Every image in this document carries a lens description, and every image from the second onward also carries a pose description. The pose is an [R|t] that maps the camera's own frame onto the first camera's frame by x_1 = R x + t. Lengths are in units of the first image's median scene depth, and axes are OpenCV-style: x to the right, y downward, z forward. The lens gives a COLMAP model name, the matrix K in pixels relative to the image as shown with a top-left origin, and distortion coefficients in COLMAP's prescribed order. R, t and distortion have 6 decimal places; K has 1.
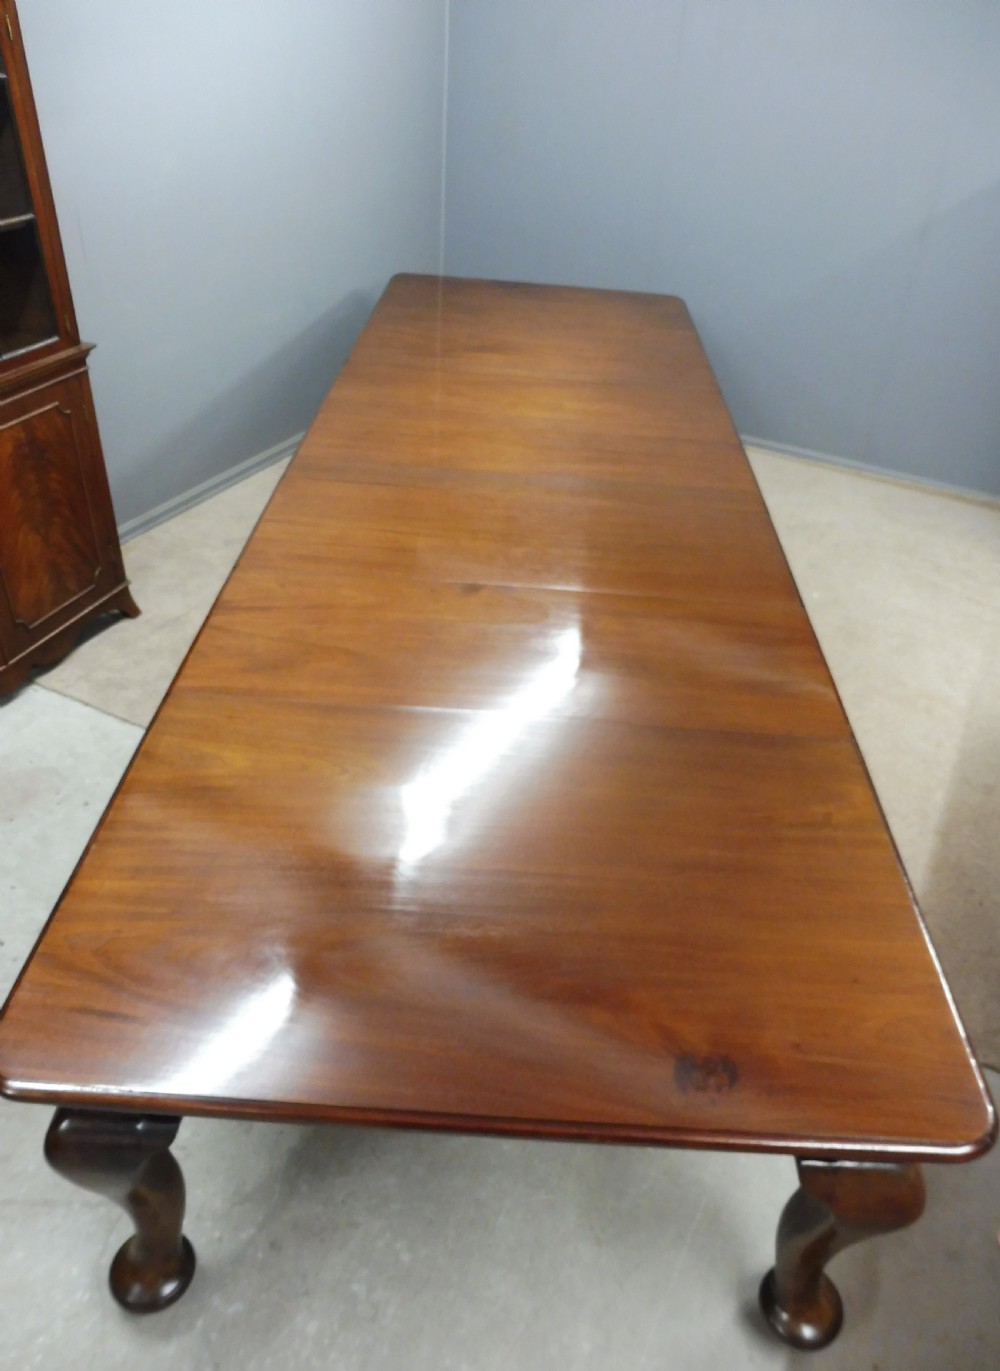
lens RADIAL K [[1007.6, 0, 513.4], [0, 1007.6, 692.6], [0, 0, 1]] dist [-0.043661, 0.024537]
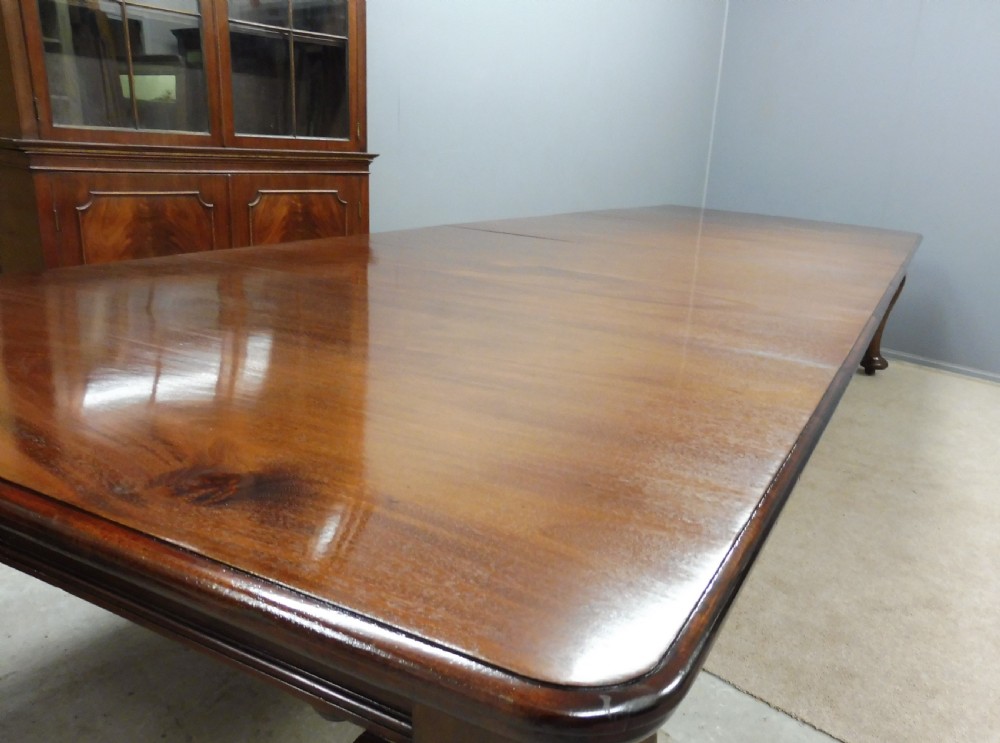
lens RADIAL K [[805.8, 0, 563.5], [0, 805.8, 422.5], [0, 0, 1]] dist [-0.065087, 0.022796]
pose [[0.961643, 0.093637, -0.257826, 0.096300], [-0.167938, 0.944159, -0.283478, 0.261534], [0.216885, 0.315903, 0.923670, 0.375588]]
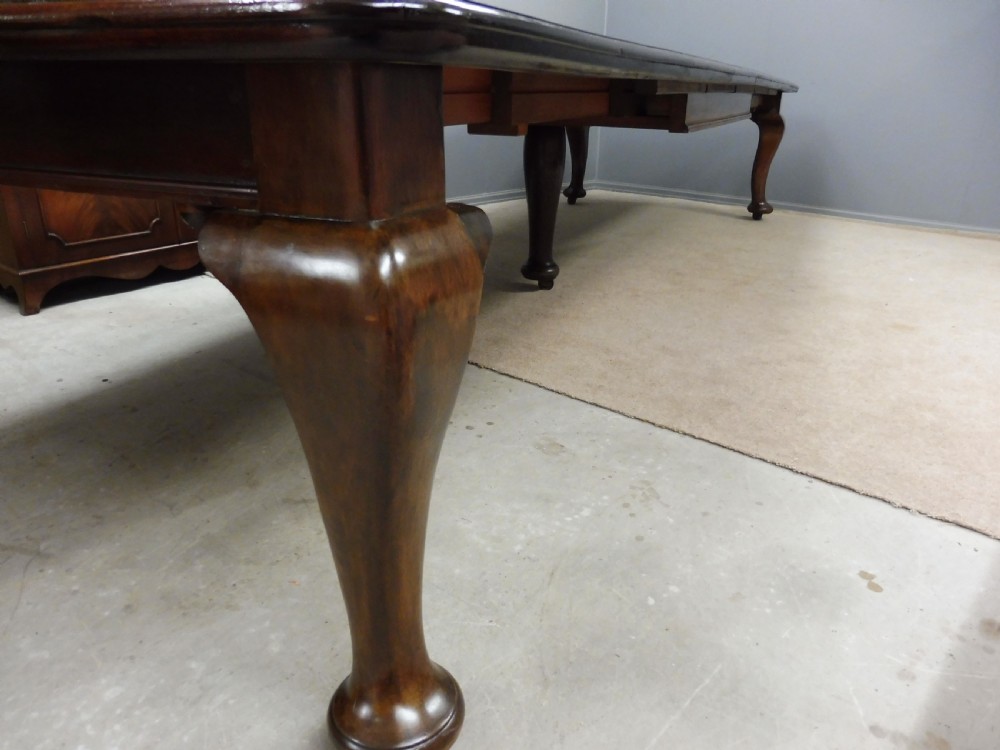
lens RADIAL K [[723.4, 0, 506.3], [0, 723.4, 382.3], [0, 0, 1]] dist [-0.069440, 0.041977]
pose [[0.967734, 0.048319, -0.247296, 0.148528], [-0.105451, 0.969025, -0.223319, 0.409250], [0.228846, 0.242191, 0.942854, 0.430970]]
